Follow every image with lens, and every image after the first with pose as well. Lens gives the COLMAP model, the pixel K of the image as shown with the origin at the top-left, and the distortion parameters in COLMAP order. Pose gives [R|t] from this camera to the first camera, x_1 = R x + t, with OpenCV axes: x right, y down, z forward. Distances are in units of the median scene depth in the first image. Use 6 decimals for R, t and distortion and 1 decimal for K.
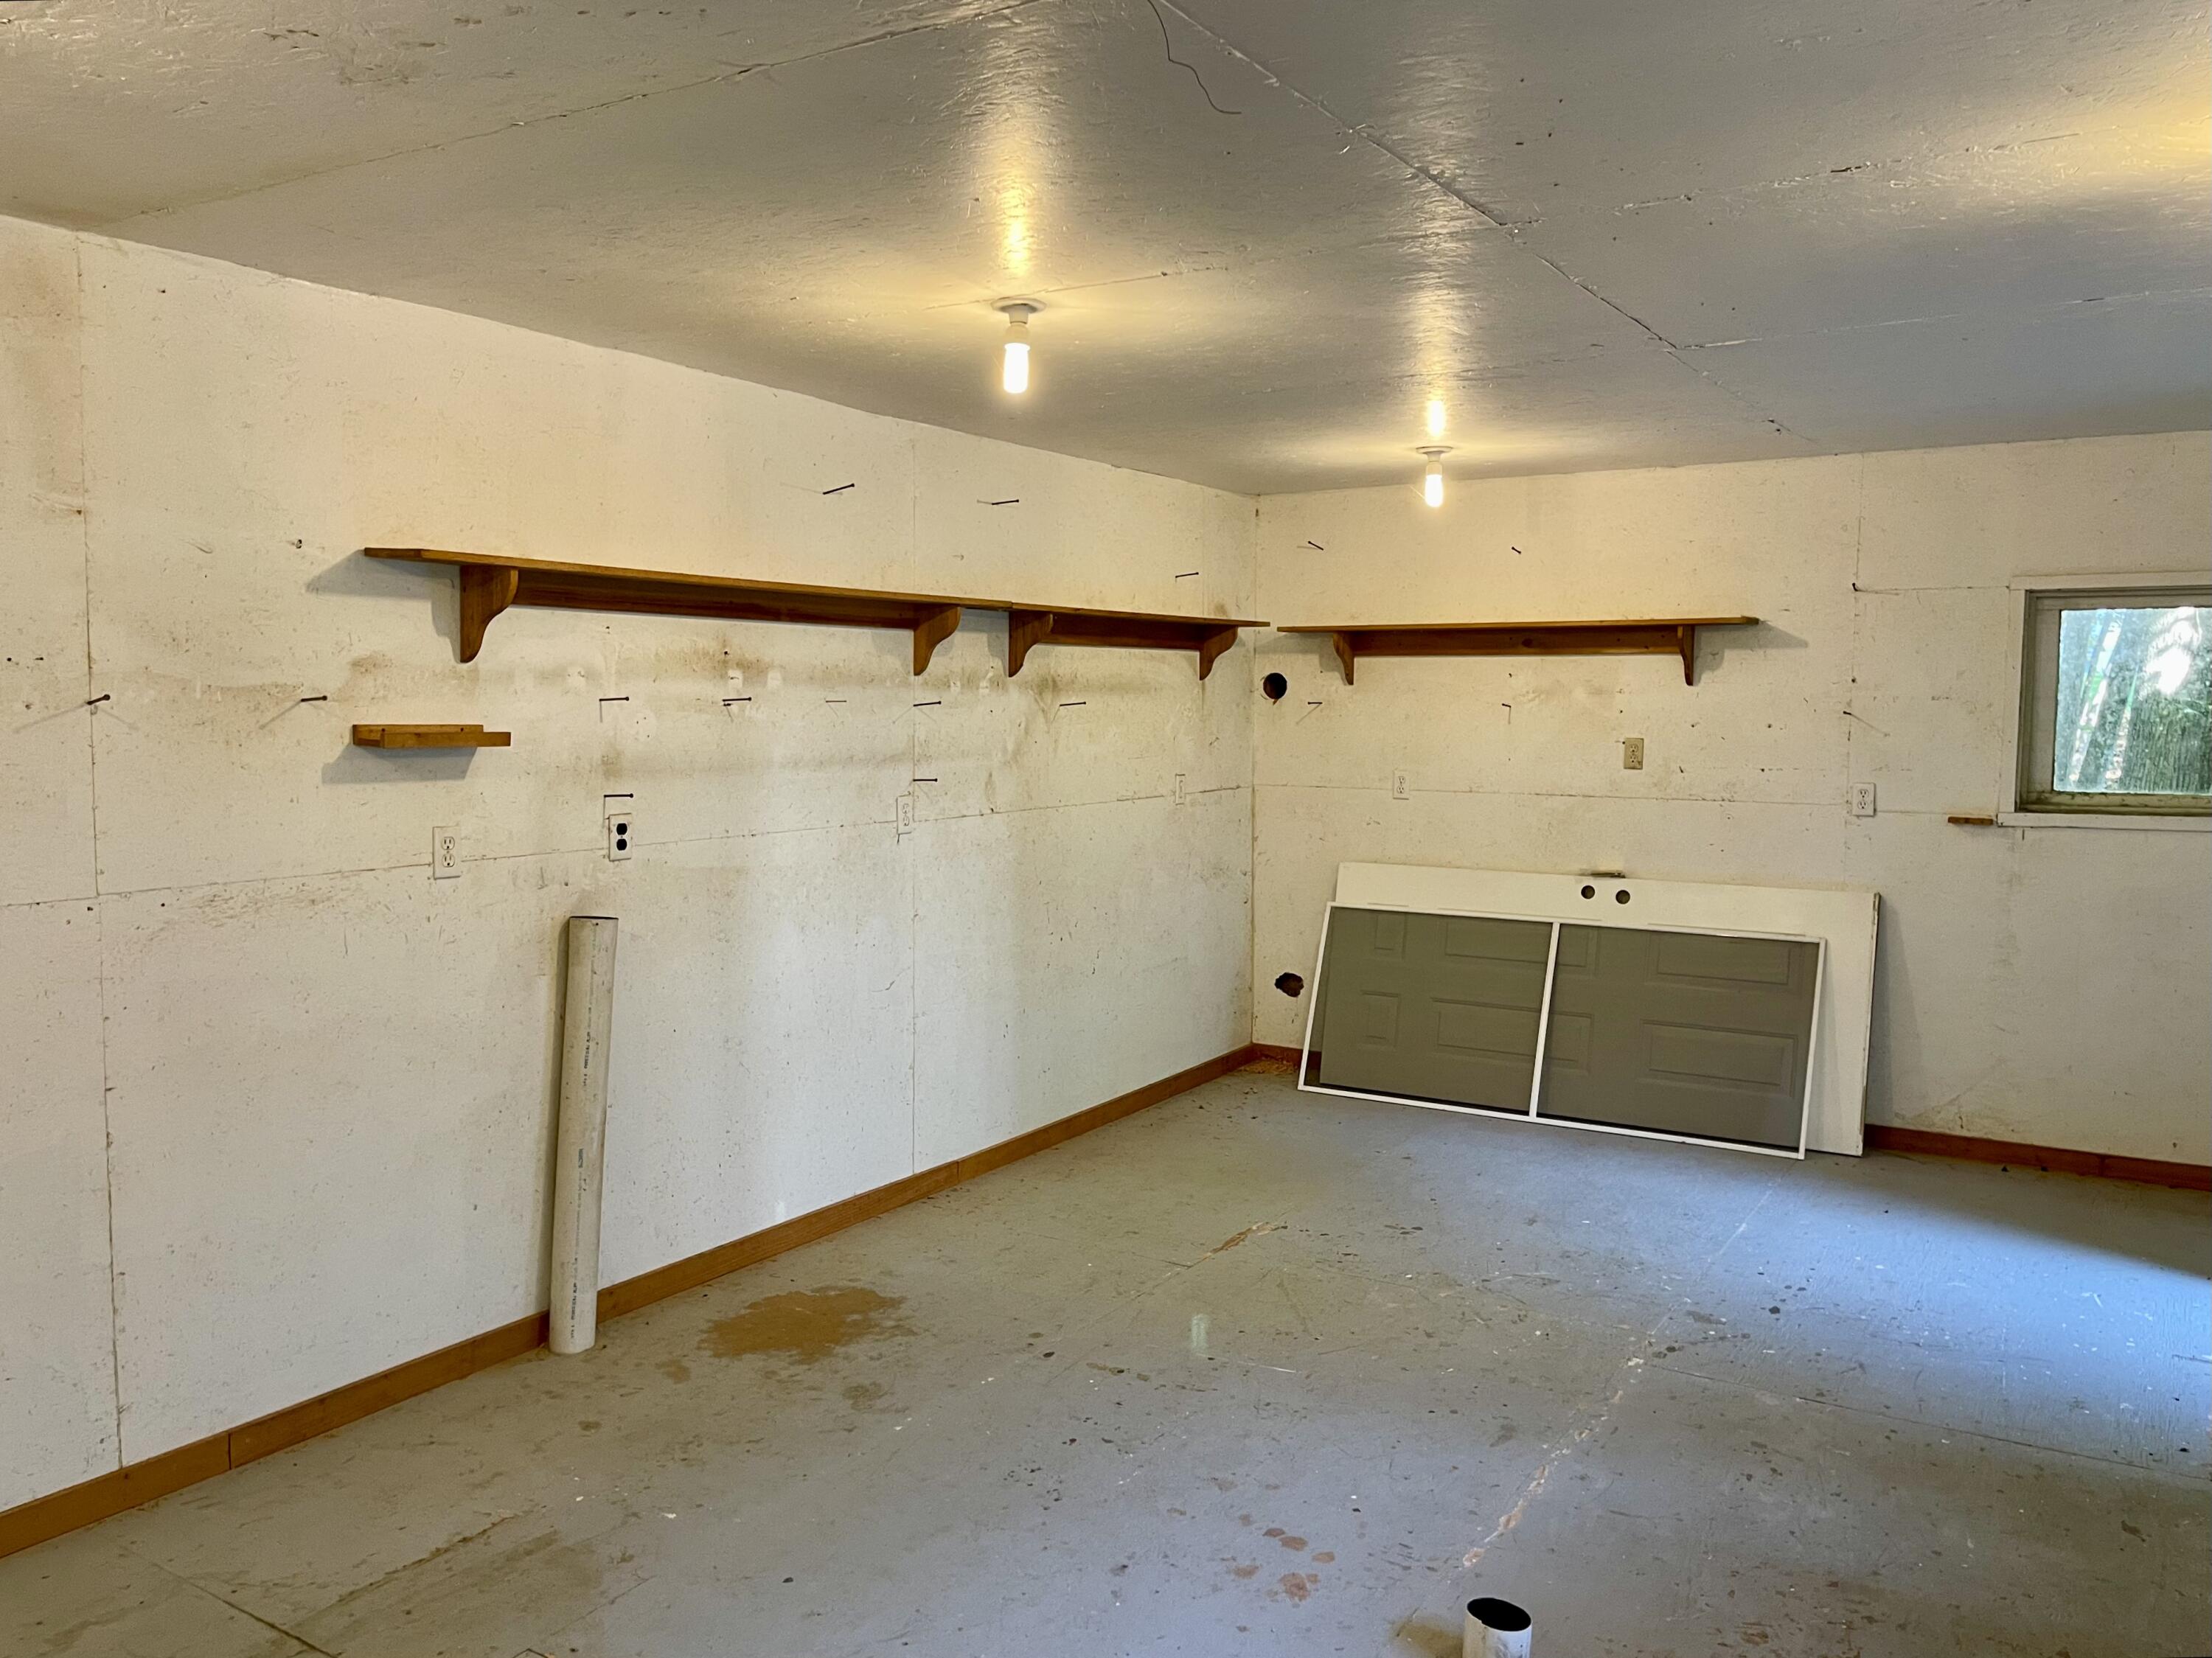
lens RADIAL K [[1681.6, 0, 1106.0], [0, 1681.6, 829.0], [0, 0, 1]] dist [0.046944, -0.063335]
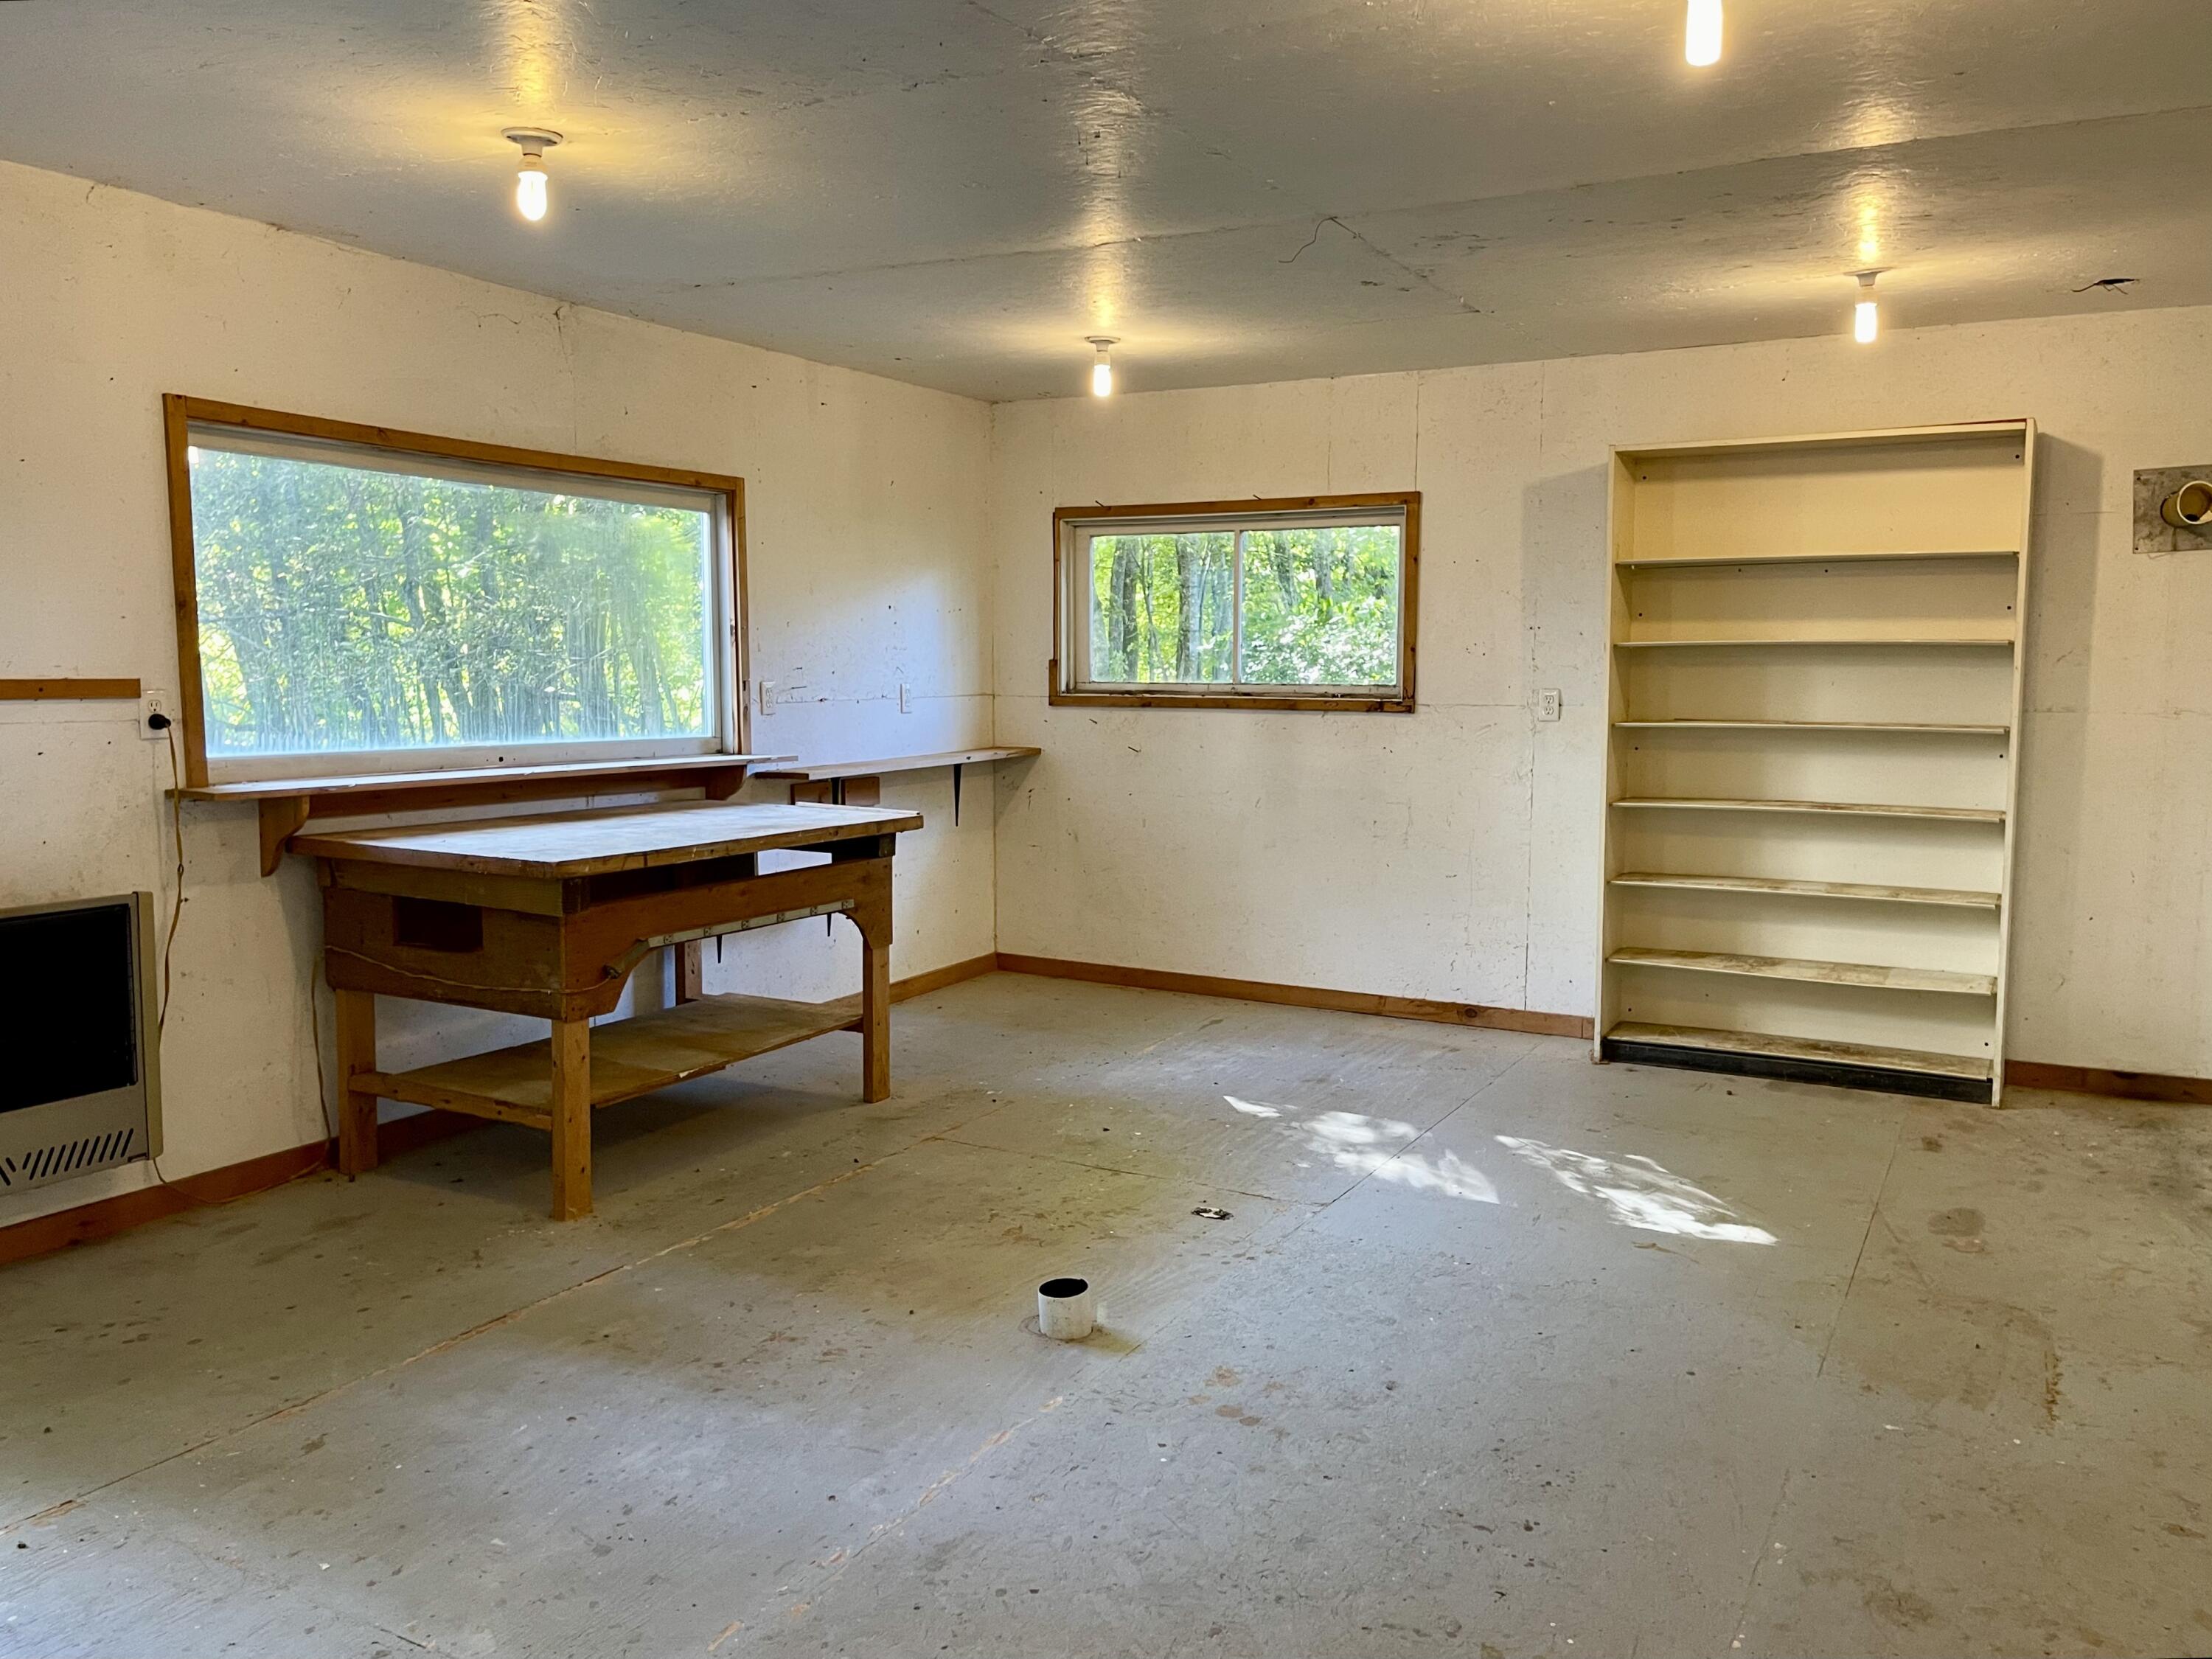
lens RADIAL K [[1681.7, 0, 1106.0], [0, 1681.7, 829.5], [0, 0, 1]] dist [0.046944, -0.063335]
pose [[-0.997870, -0.004842, -0.065060, 0.237885], [-0.016856, 0.982517, 0.185406, -0.085611], [0.063025, 0.186108, -0.980506, 1.817873]]
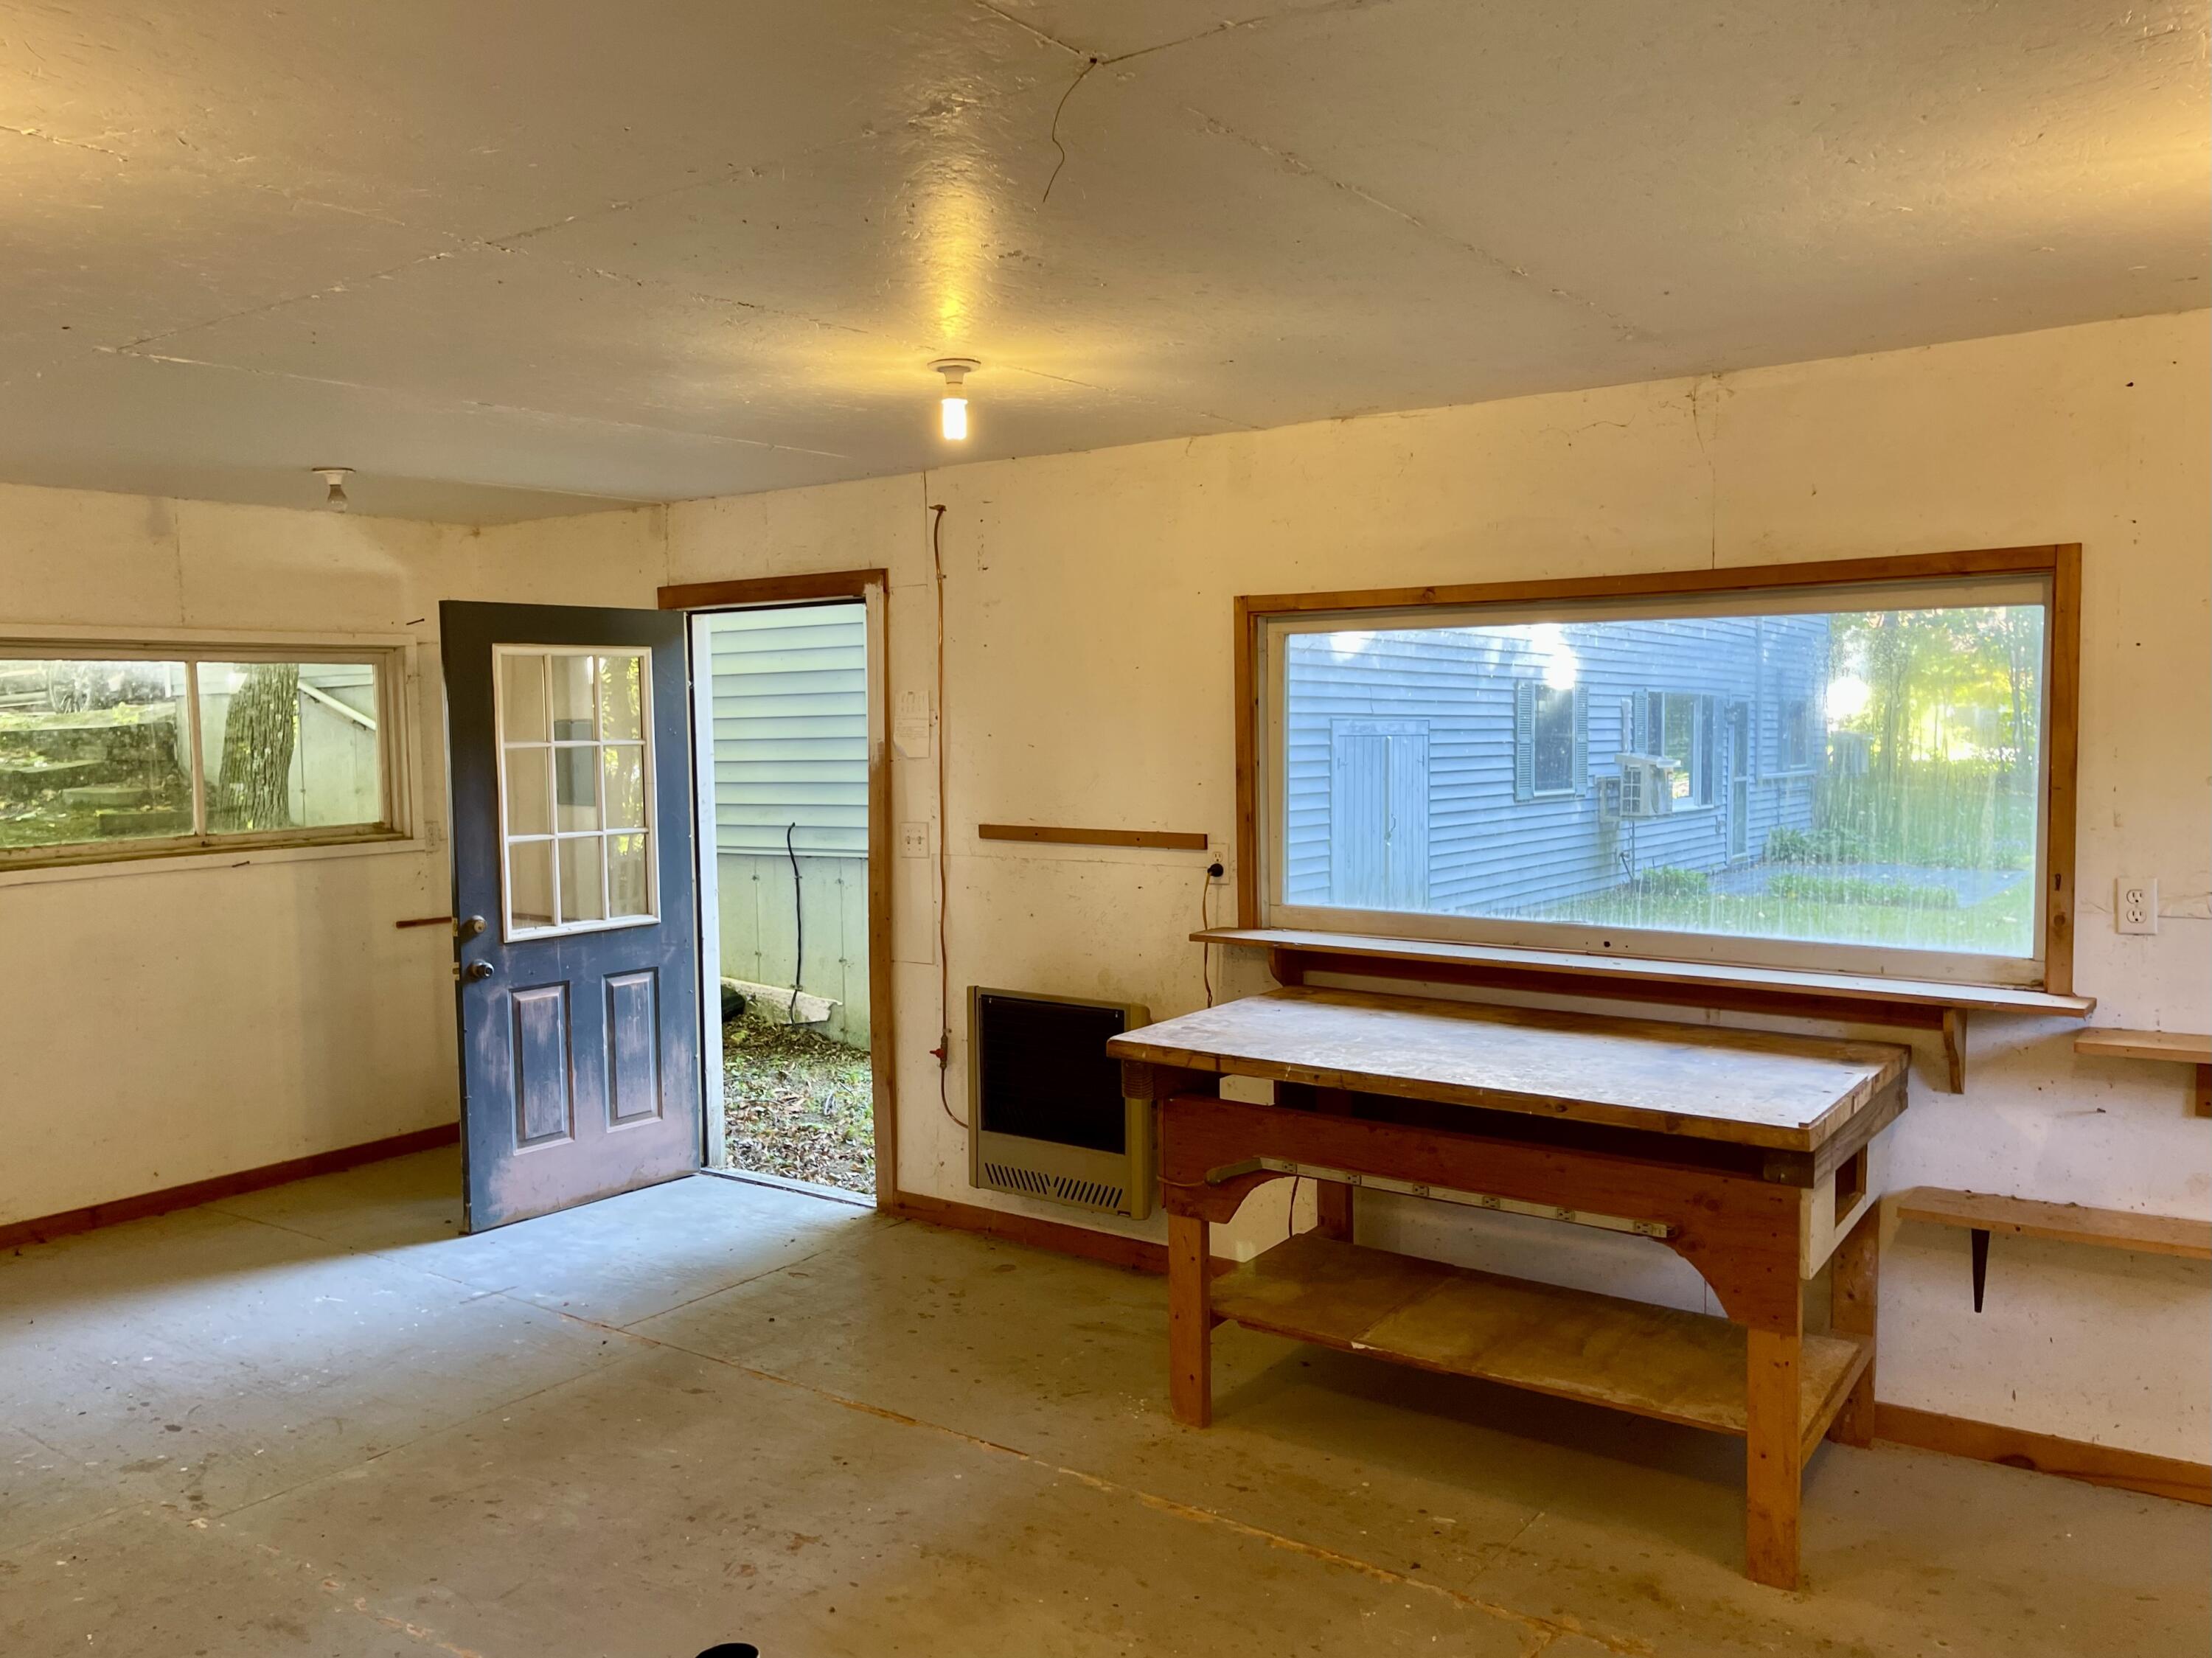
lens RADIAL K [[1681.6, 0, 1106.0], [0, 1681.6, 829.0], [0, 0, 1]] dist [0.046944, -0.063335]
pose [[0.046499, -0.063206, 0.996917, -0.614209], [0.092989, 0.993936, 0.058680, -0.053214], [-0.994581, 0.089974, 0.052095, 0.570022]]
